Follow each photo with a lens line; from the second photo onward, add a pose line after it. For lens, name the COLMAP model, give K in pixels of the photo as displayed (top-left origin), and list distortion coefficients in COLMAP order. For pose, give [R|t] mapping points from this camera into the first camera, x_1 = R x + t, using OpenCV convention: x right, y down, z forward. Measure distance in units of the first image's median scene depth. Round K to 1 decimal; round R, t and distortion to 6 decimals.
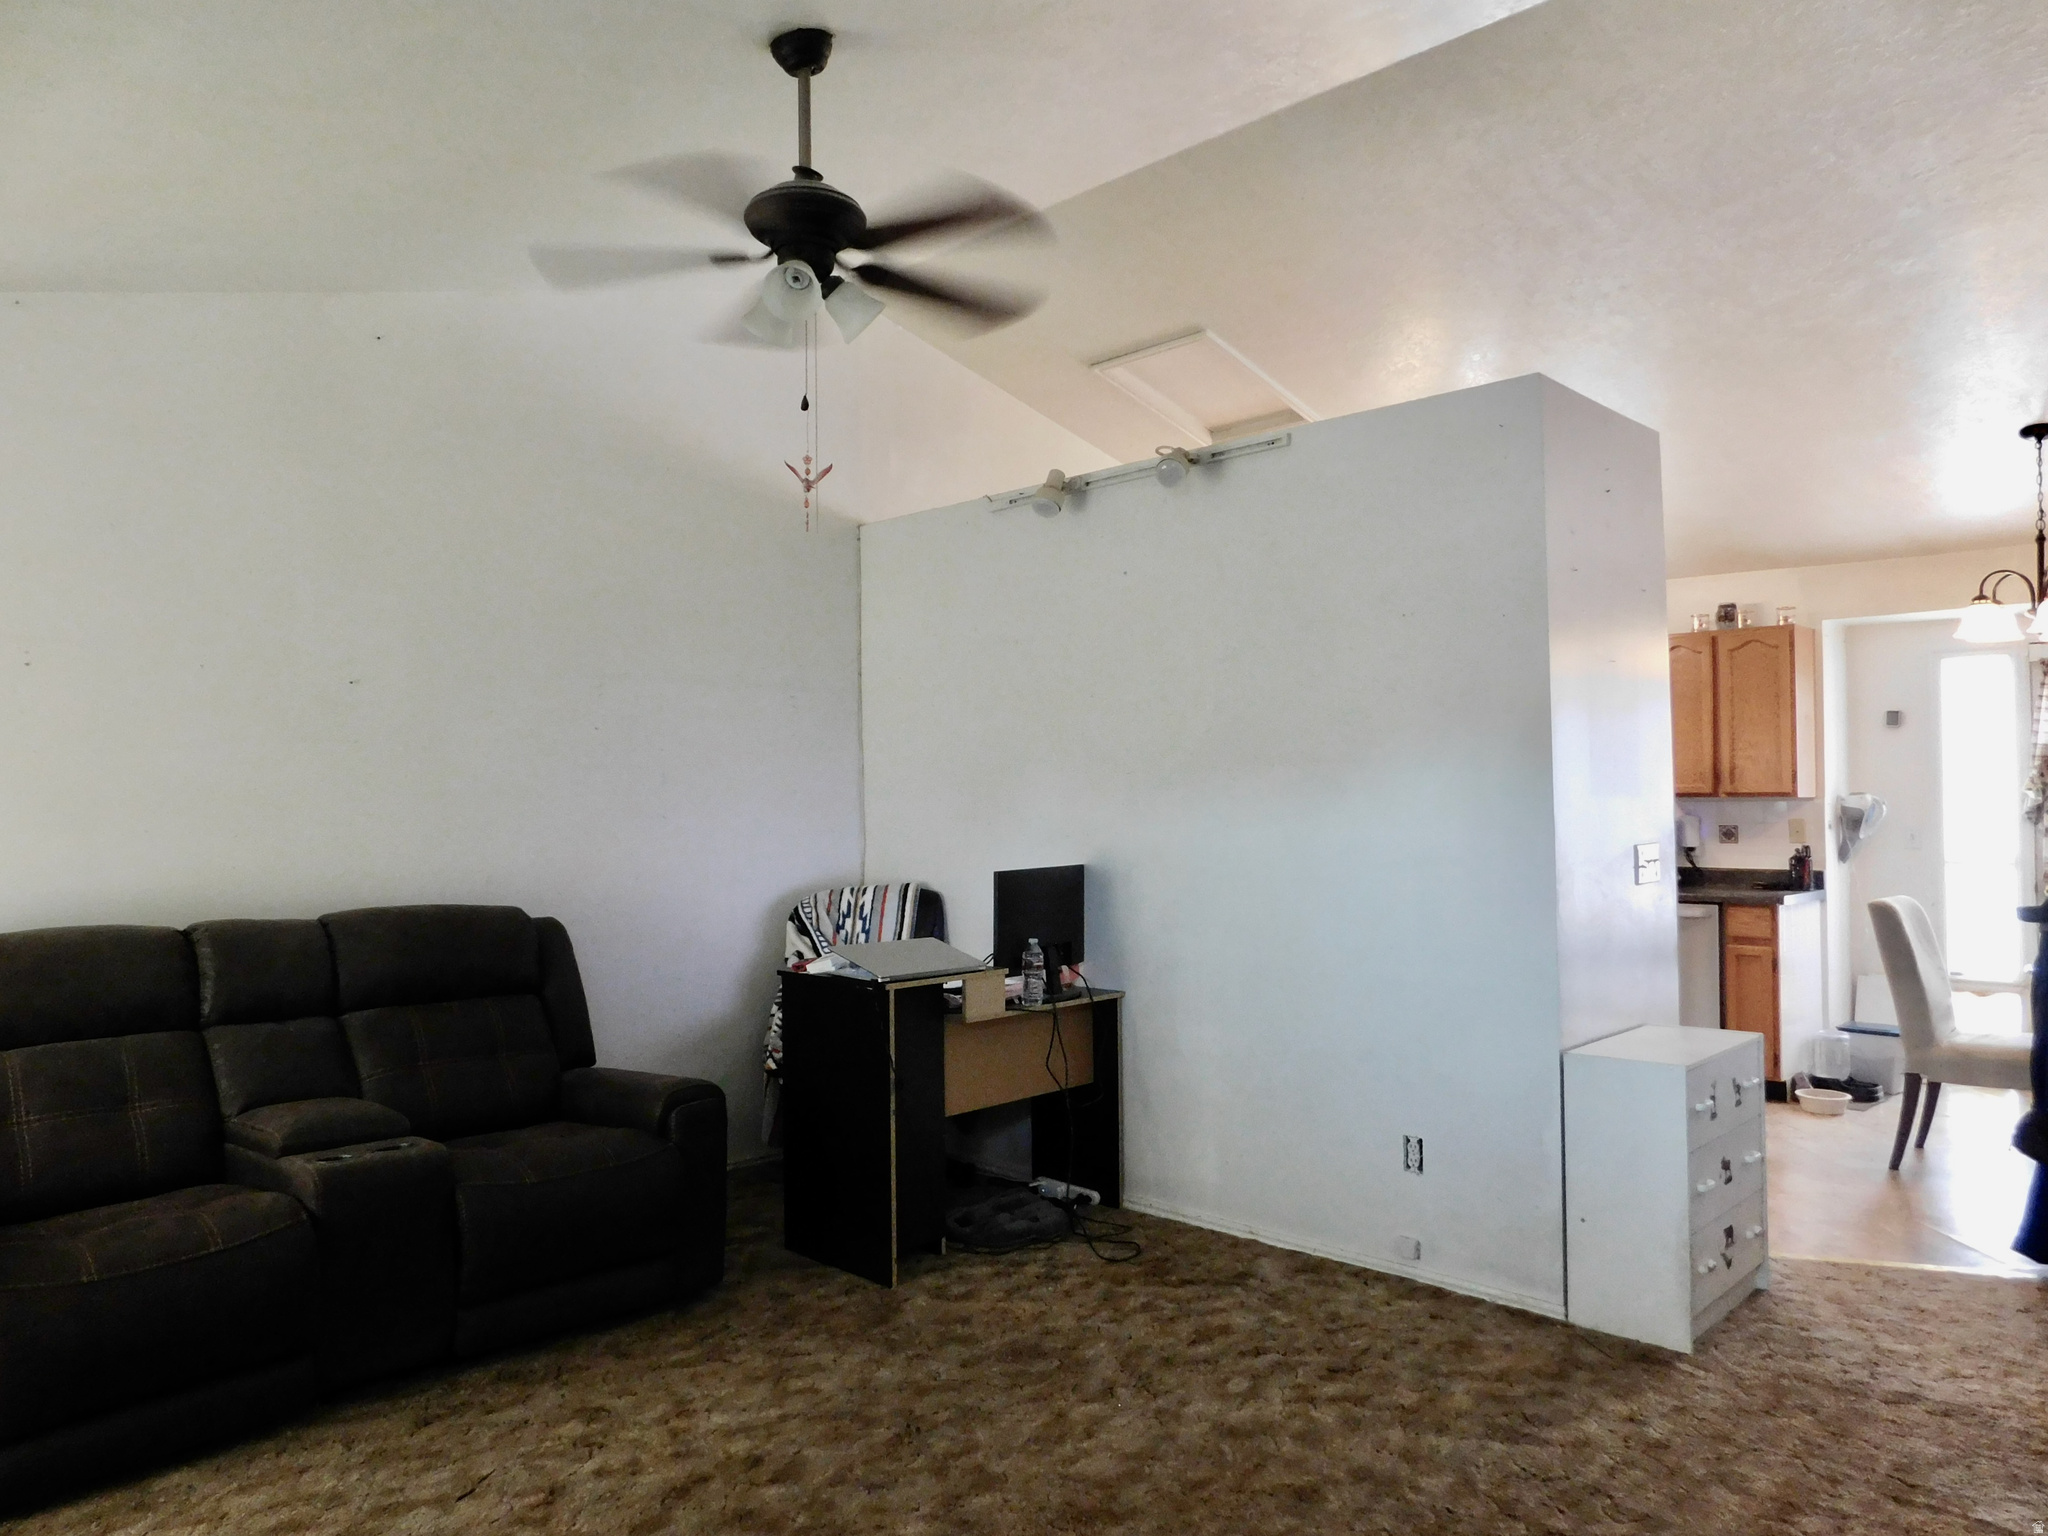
lens RADIAL K [[1363.2, 0, 1031.0], [0, 1363.2, 770.3], [0, 0, 1]] dist [-0.055461, 0.044992]
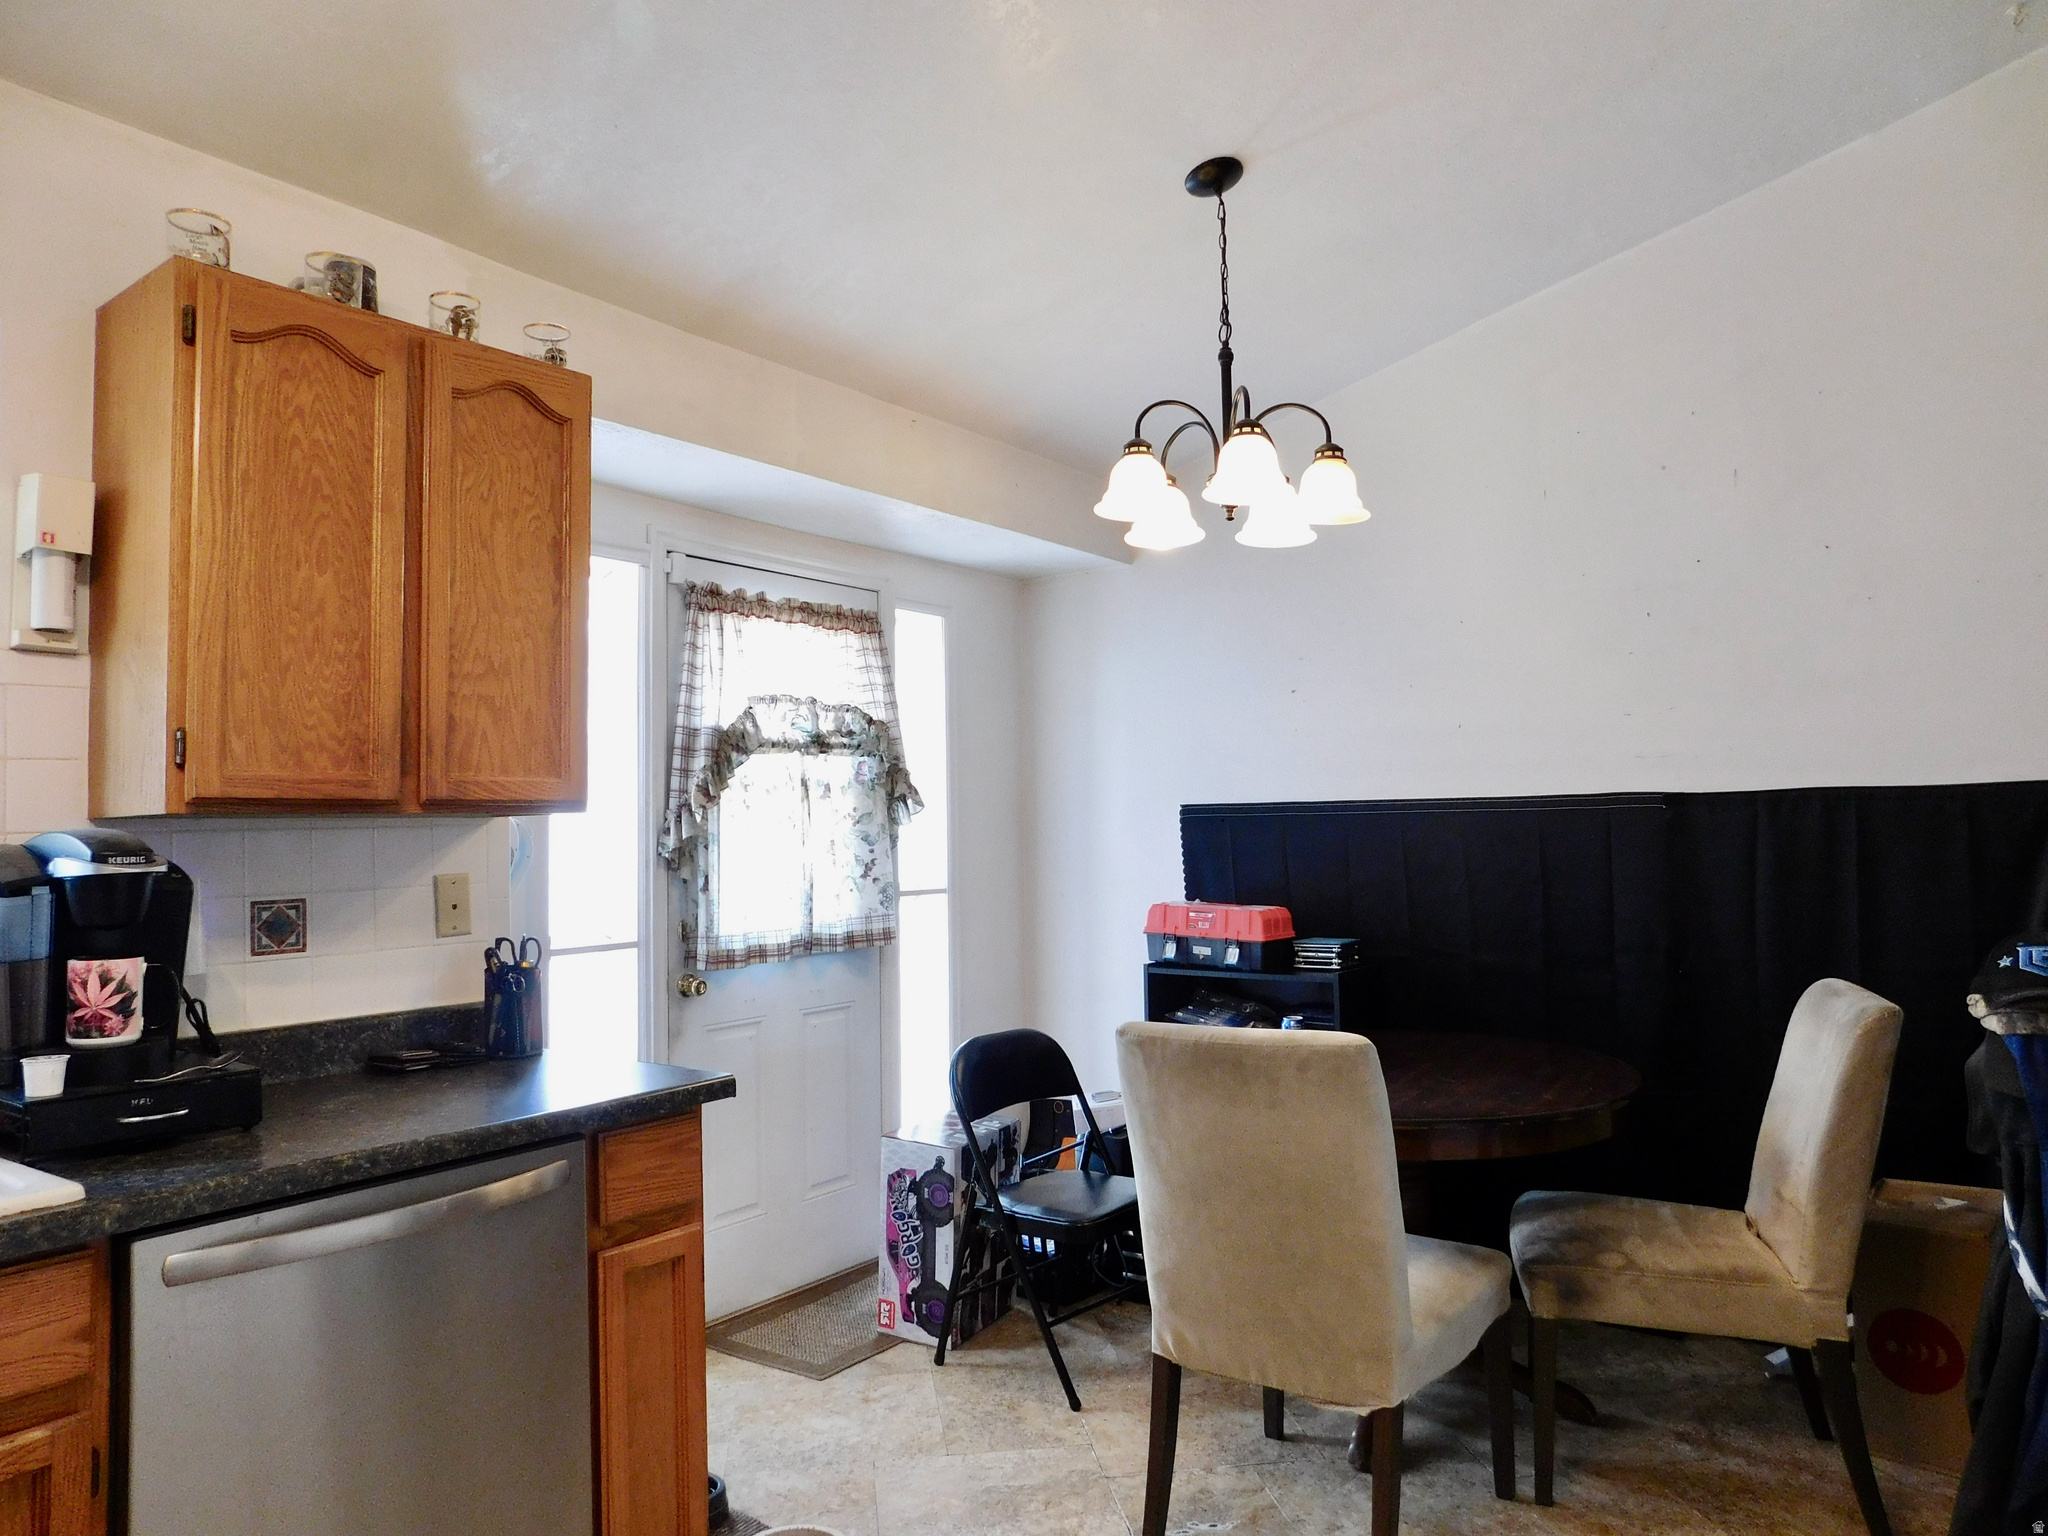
lens RADIAL K [[1363.2, 0, 1039.8], [0, 1363.2, 773.7], [0, 0, 1]] dist [-0.055461, 0.044992]
pose [[-0.153200, 0.049016, 0.986979, 0.158397], [-0.001231, 0.998759, -0.049792, 0.026834], [-0.988194, -0.008843, -0.152949, 0.906321]]
